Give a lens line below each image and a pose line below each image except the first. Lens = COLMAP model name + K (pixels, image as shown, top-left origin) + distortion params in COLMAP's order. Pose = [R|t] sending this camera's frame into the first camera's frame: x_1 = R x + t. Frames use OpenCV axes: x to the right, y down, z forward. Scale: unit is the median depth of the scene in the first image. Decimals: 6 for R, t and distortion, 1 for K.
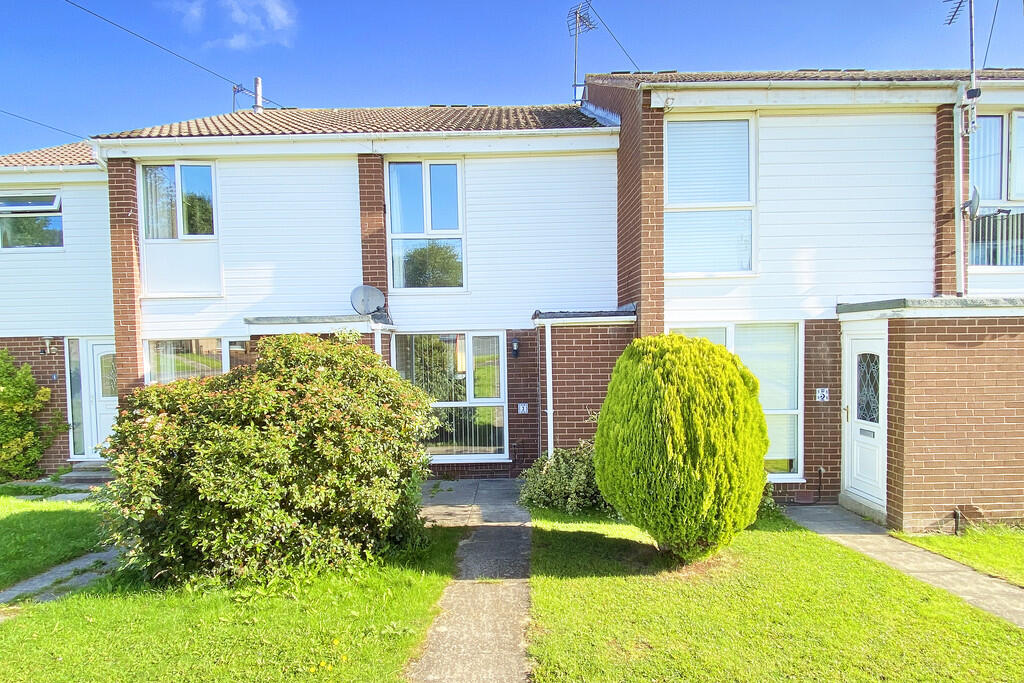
lens RADIAL K [[531.4, 0, 512.3], [0, 531.4, 339.0], [0, 0, 1]] dist [0.030295, 0.000524]
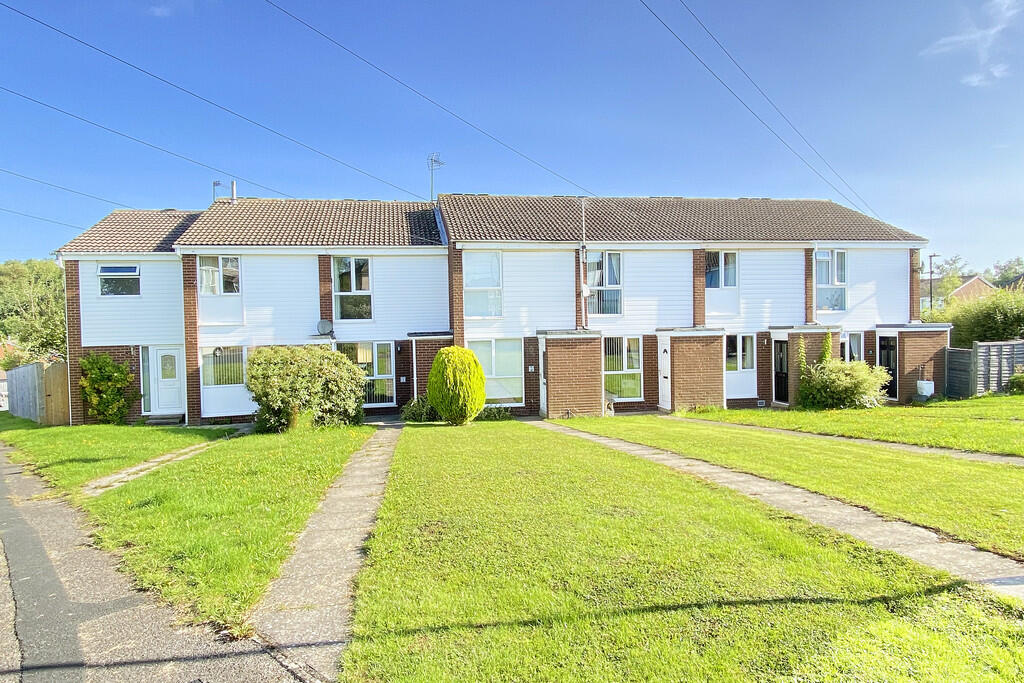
lens RADIAL K [[579.9, 0, 517.5], [0, 579.9, 344.6], [0, 0, 1]] dist [0.004934, -0.000076]
pose [[0.979666, -0.009046, 0.200432, 0.006483], [0.003550, 0.999608, 0.027762, -0.069068], [-0.200605, -0.026486, 0.979314, -1.396581]]
